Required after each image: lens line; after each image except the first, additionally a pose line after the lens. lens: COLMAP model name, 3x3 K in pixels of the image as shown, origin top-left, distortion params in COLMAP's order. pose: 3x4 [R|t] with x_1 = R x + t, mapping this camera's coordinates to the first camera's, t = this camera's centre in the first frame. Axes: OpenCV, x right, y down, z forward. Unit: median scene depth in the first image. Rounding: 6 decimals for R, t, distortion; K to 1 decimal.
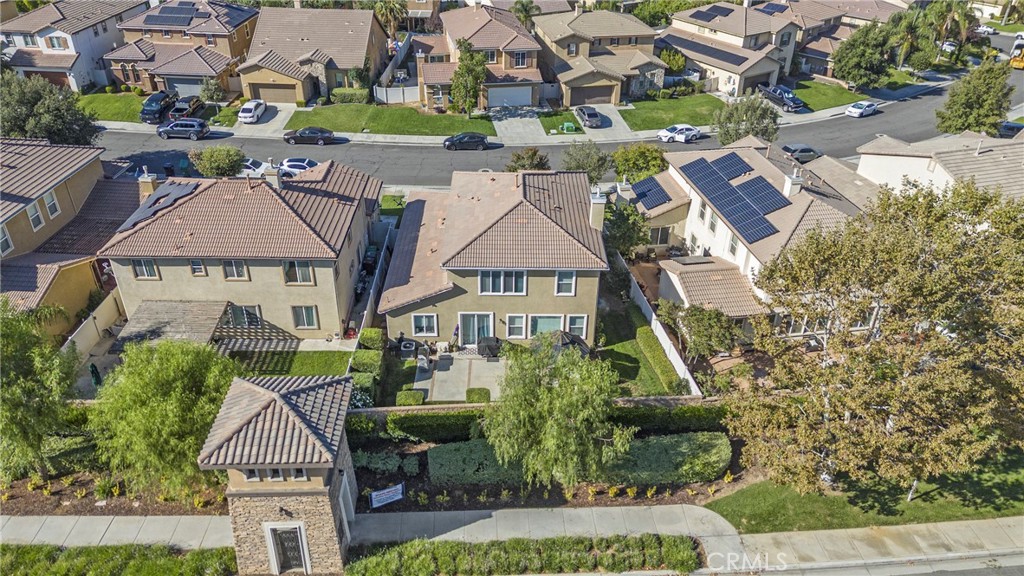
lens RADIAL K [[744.3, 0, 512.0], [0, 744.3, 288.0], [0, 0, 1]] dist [0.078323, -0.067389]
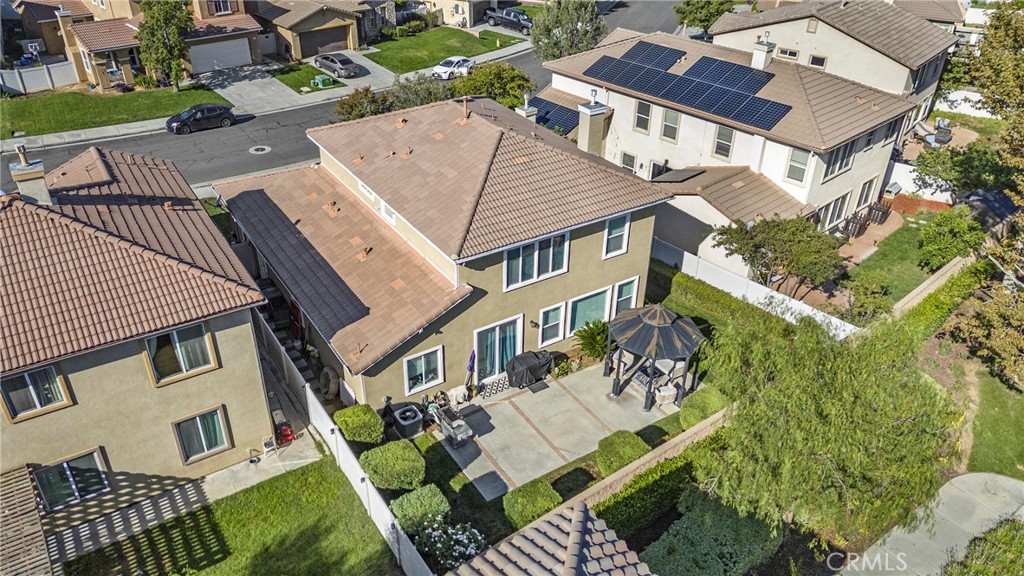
lens RADIAL K [[744.3, 0, 512.0], [0, 744.3, 288.0], [0, 0, 1]] dist [0.078323, -0.067389]
pose [[0.846952, -0.283437, 0.449817, -0.296663], [0.277388, 0.957342, 0.080948, -0.039315], [-0.453572, 0.056215, 0.889445, 0.438580]]
